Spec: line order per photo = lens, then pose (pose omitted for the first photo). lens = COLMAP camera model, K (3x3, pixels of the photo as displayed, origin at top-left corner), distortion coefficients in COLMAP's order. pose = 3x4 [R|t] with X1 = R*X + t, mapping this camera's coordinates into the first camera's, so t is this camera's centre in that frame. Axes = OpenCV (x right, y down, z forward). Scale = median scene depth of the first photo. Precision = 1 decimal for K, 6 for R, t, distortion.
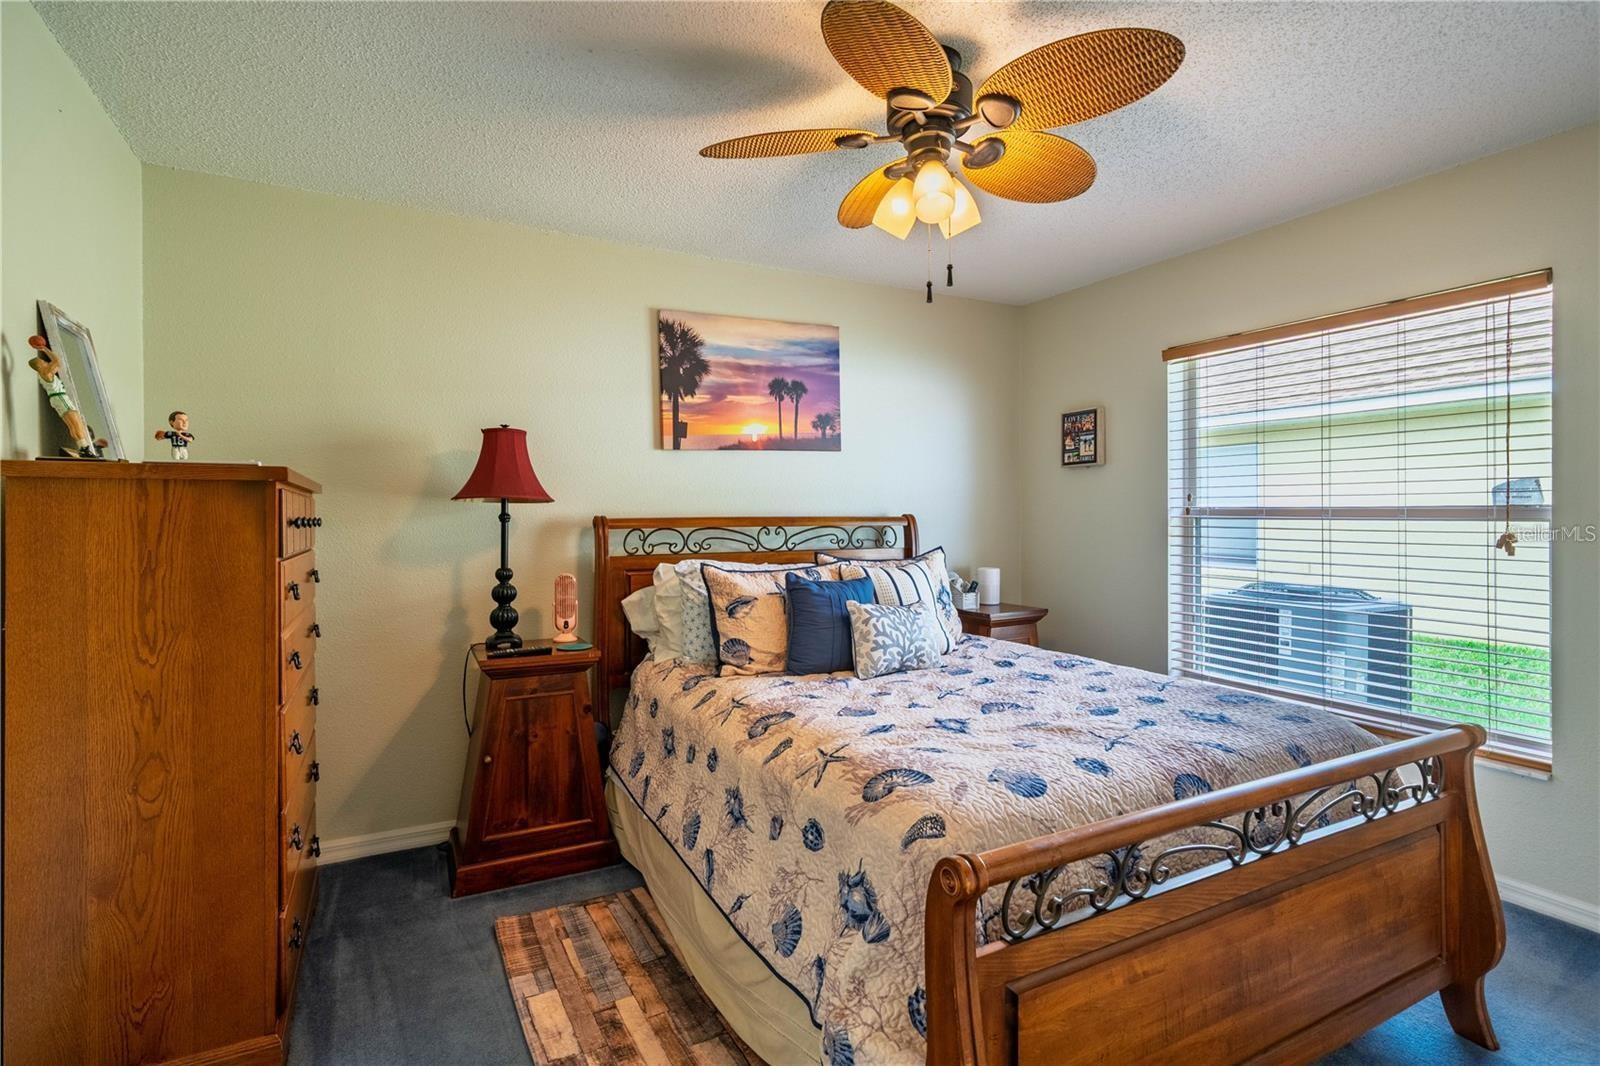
lens RADIAL K [[756.9, 0, 797.9], [0, 756.9, 523.2], [0, 0, 1]] dist [0.000177, -0.000037]
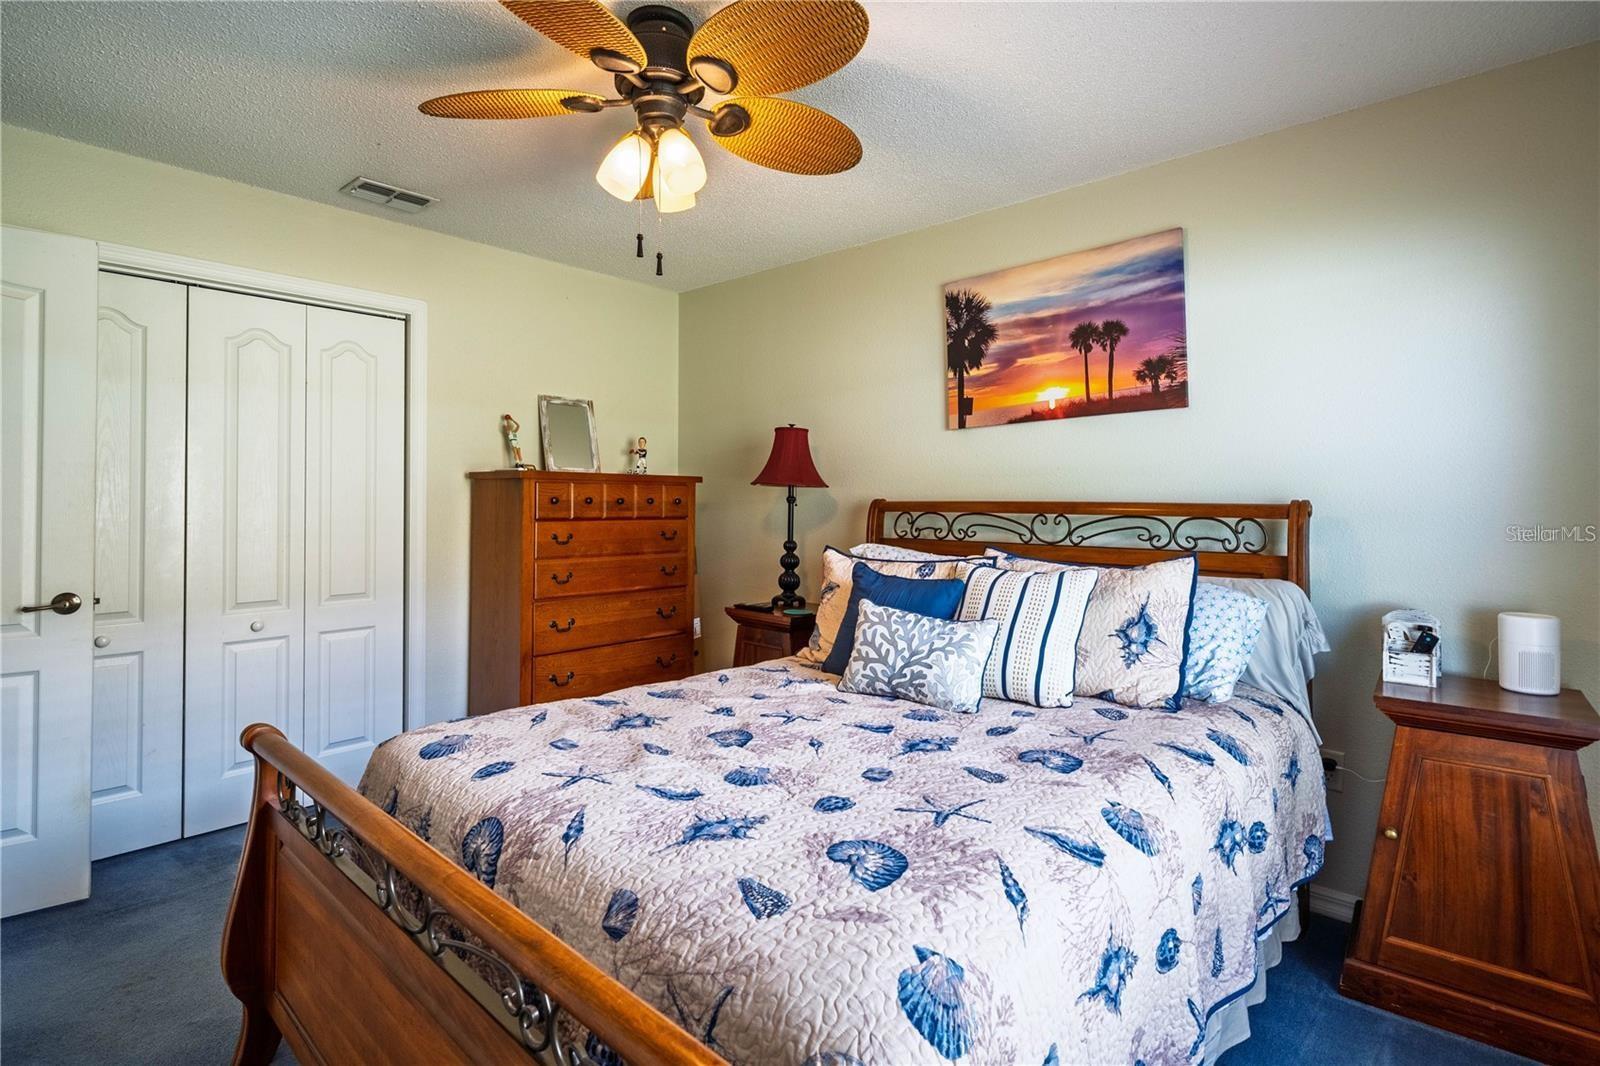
lens RADIAL K [[756.9, 0, 762.2], [0, 756.9, 490.5], [0, 0, 1]] dist [0.000177, -0.000037]
pose [[0.342339, -0.004307, -0.939567, 0.613988], [-0.018159, 0.999772, -0.011199, -0.005931], [0.939401, 0.020895, 0.342183, 0.442740]]
